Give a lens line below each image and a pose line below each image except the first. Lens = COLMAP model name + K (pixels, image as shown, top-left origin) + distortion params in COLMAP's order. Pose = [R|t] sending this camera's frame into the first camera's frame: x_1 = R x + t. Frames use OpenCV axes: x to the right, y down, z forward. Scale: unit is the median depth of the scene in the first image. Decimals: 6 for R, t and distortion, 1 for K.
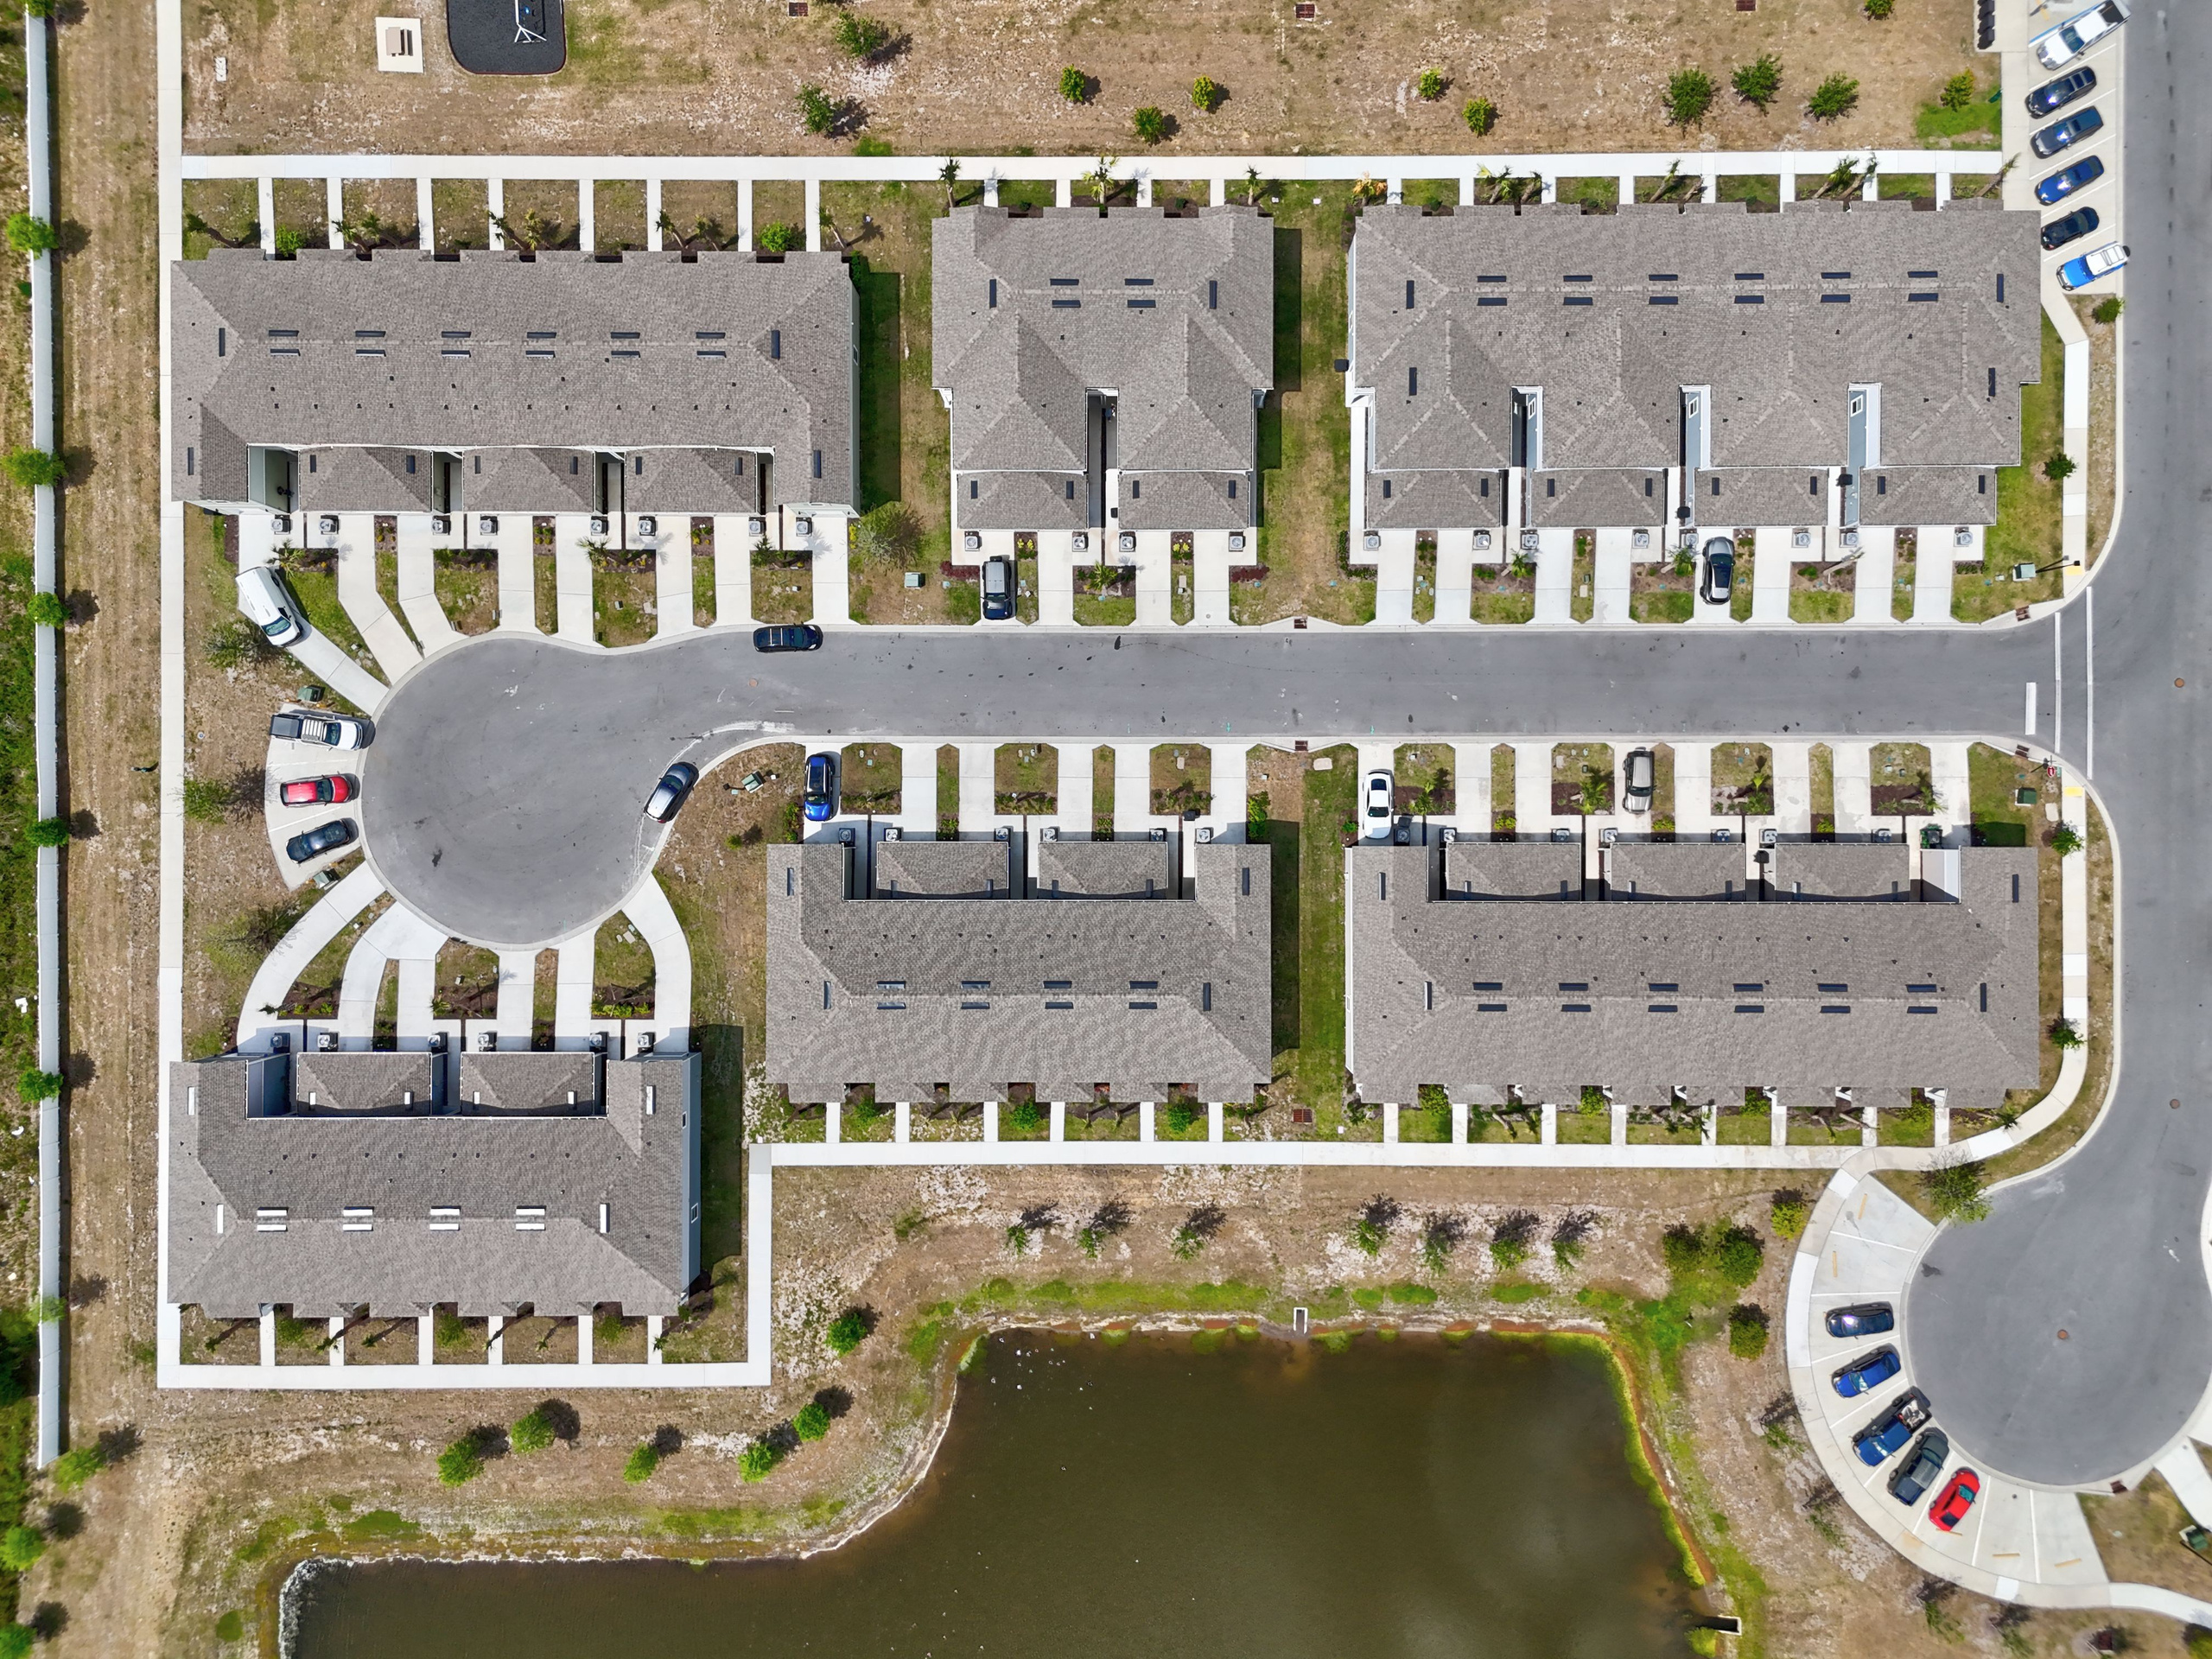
lens RADIAL K [[1622.3, 0, 1123.4], [0, 1622.3, 837.4], [0, 0, 1]] dist [0.051395, -0.037383]
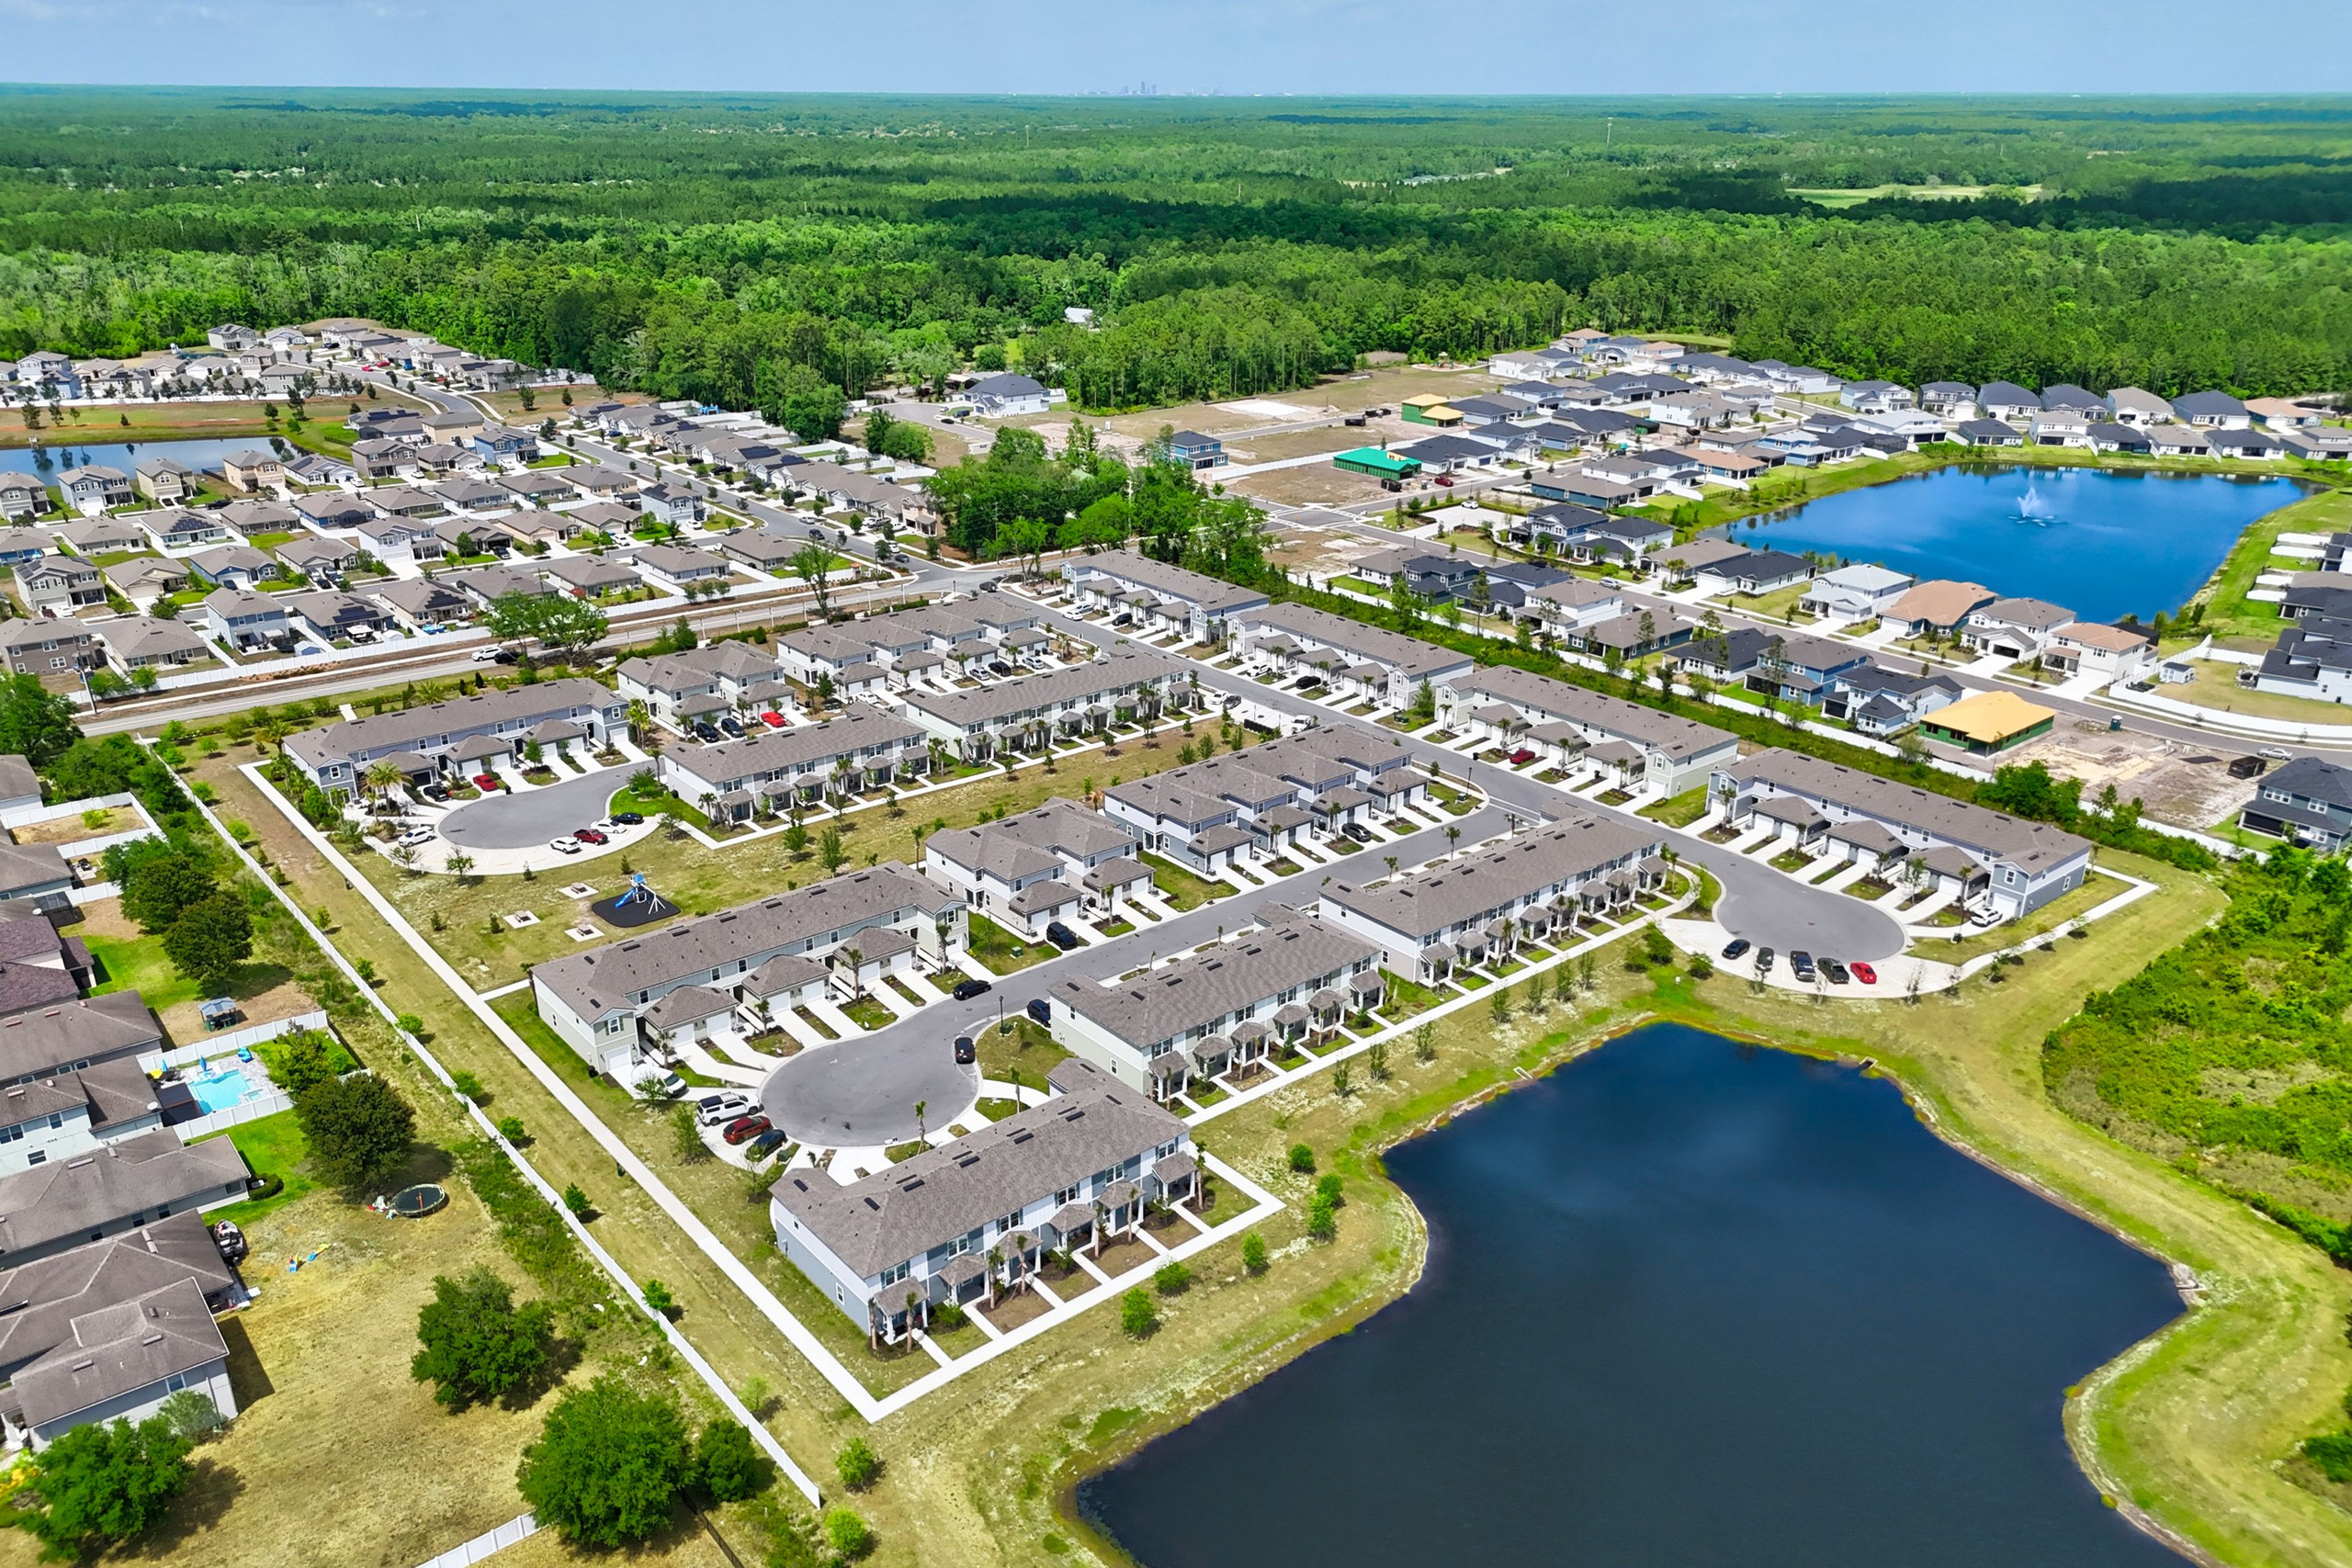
lens RADIAL K [[1731.2, 0, 1182.1], [0, 1731.2, 844.3], [0, 0, 1]] dist [0.054373, -0.022800]
pose [[0.766480, -0.245667, 0.593427, -1.008864], [0.642156, 0.310381, -0.700928, 1.139128], [-0.011993, 0.918320, 0.395657, 0.202010]]
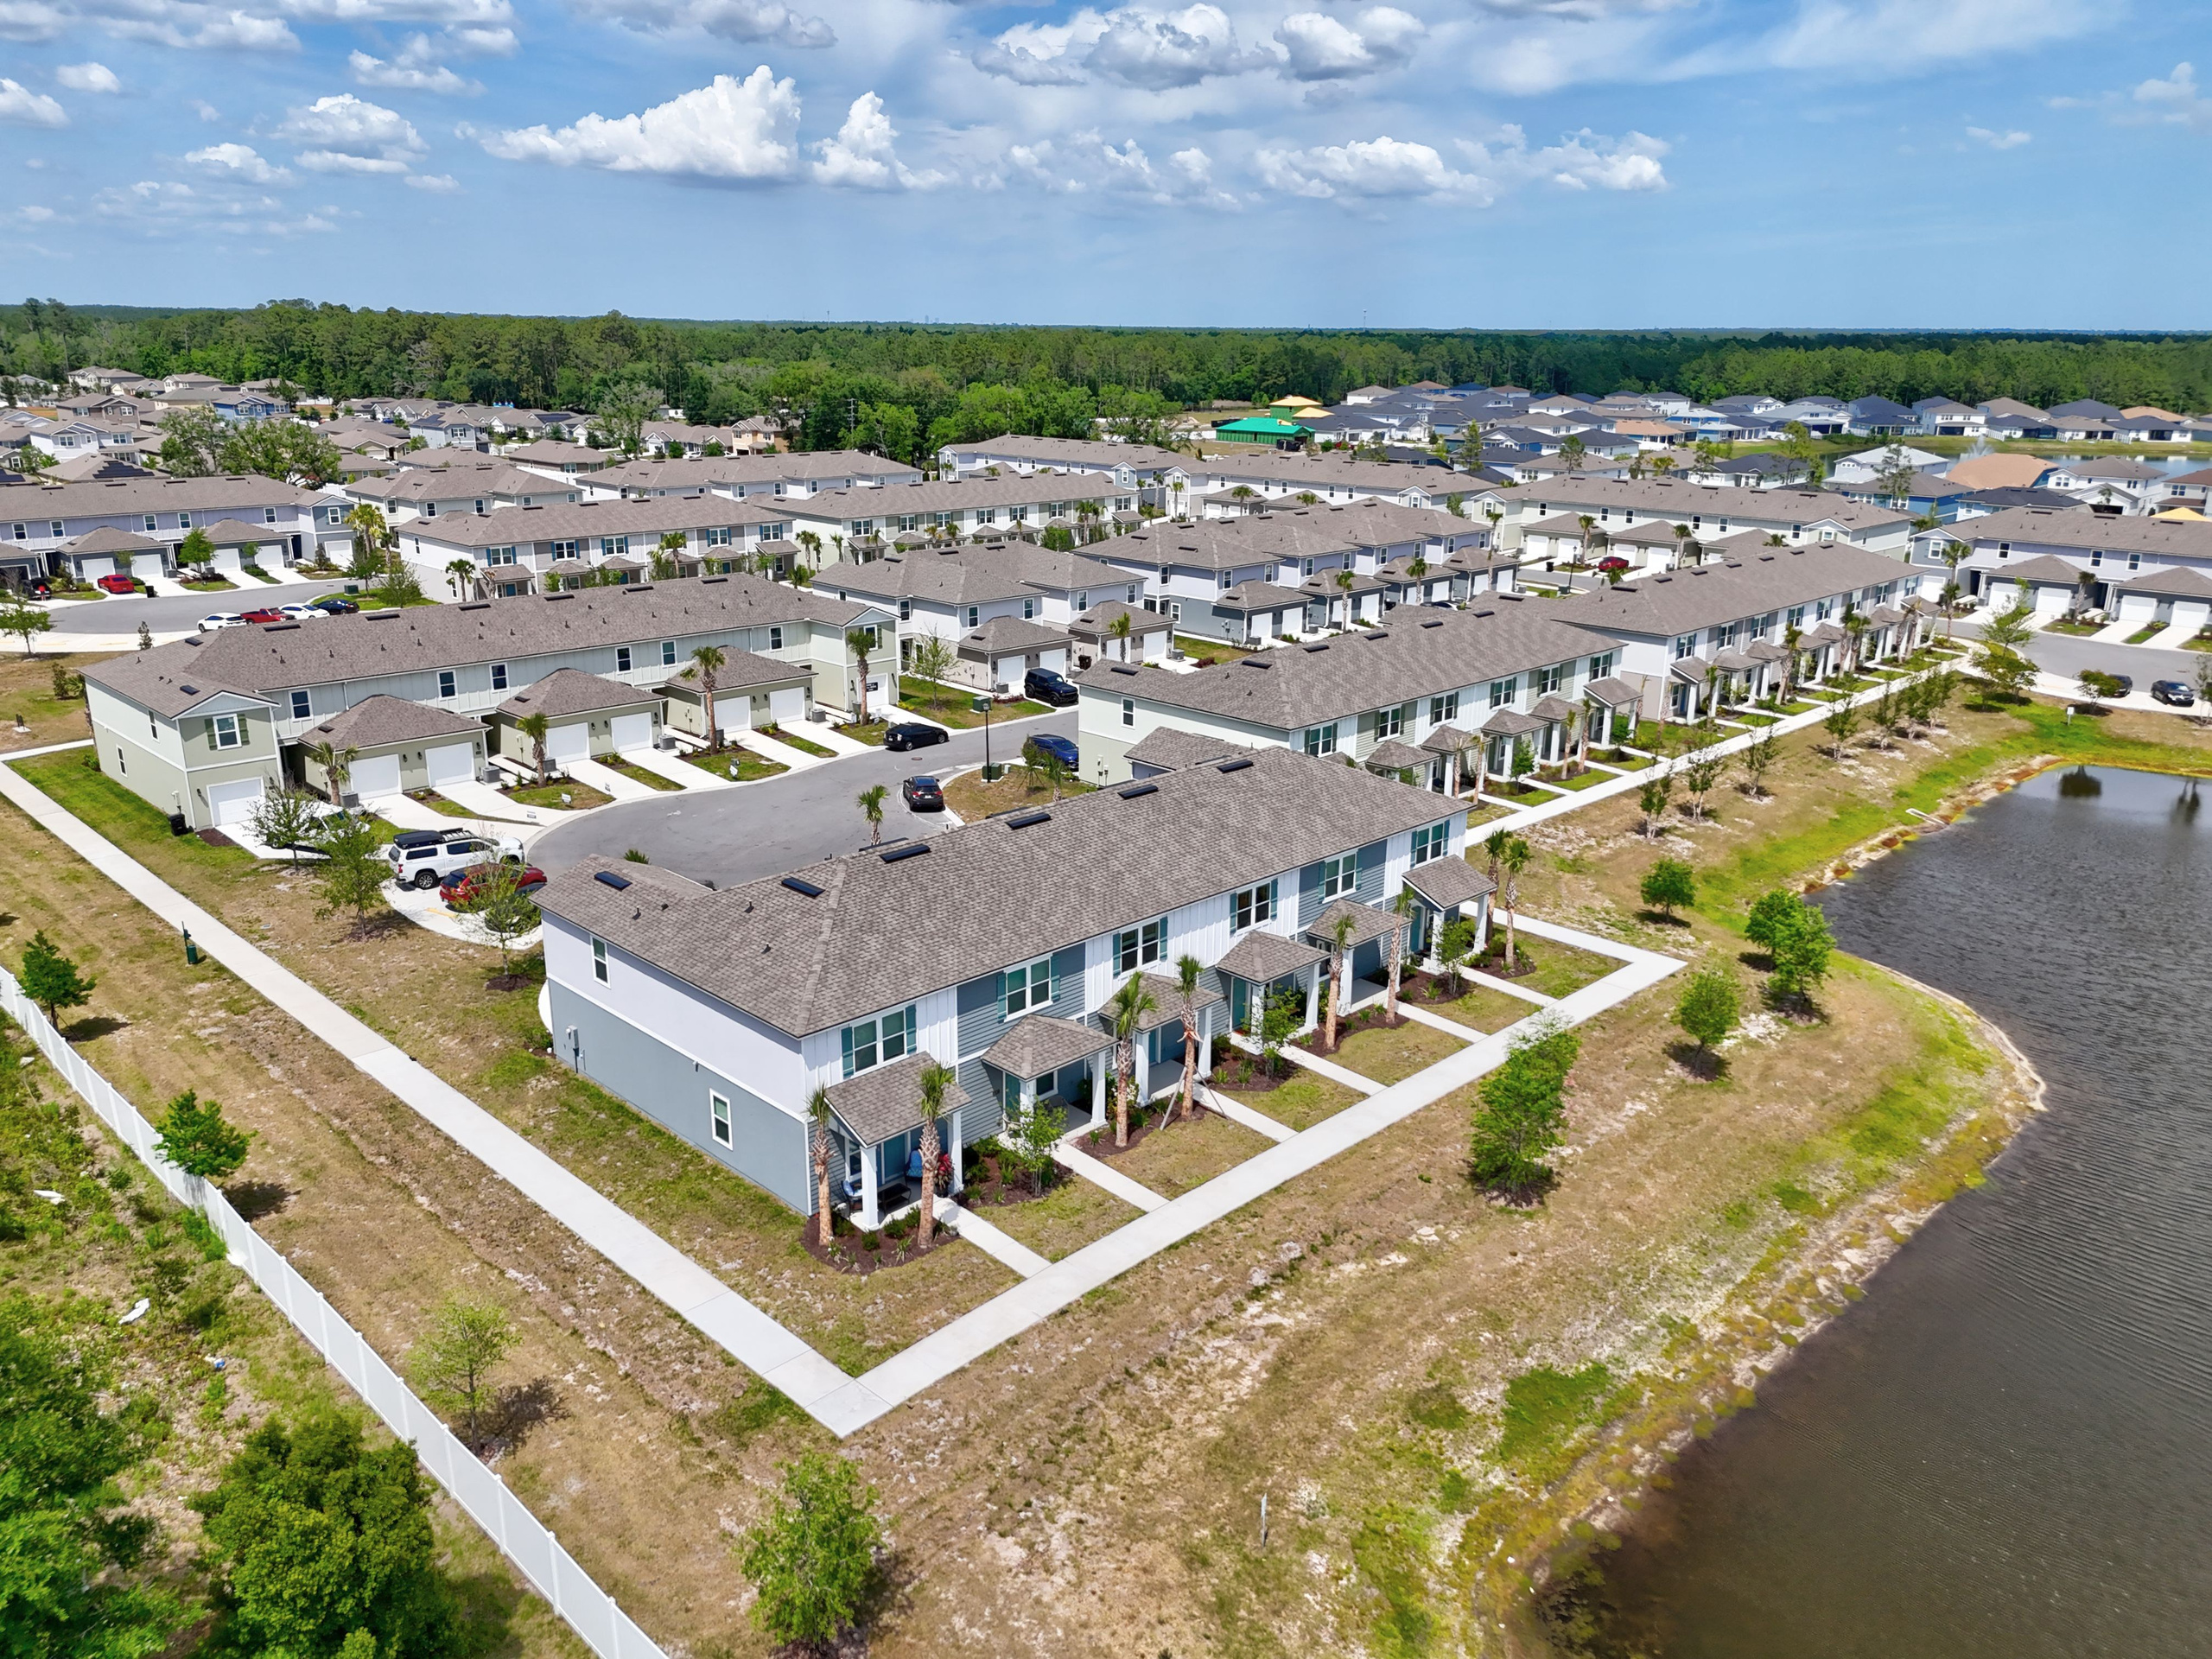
lens RADIAL K [[1622.3, 0, 1118.7], [0, 1622.3, 841.1], [0, 0, 1]] dist [0.051395, -0.037383]
pose [[0.704929, -0.202097, 0.679877, -0.747455], [0.709082, 0.223341, -0.668821, 0.569998], [-0.016678, 0.953560, 0.300742, 0.778802]]
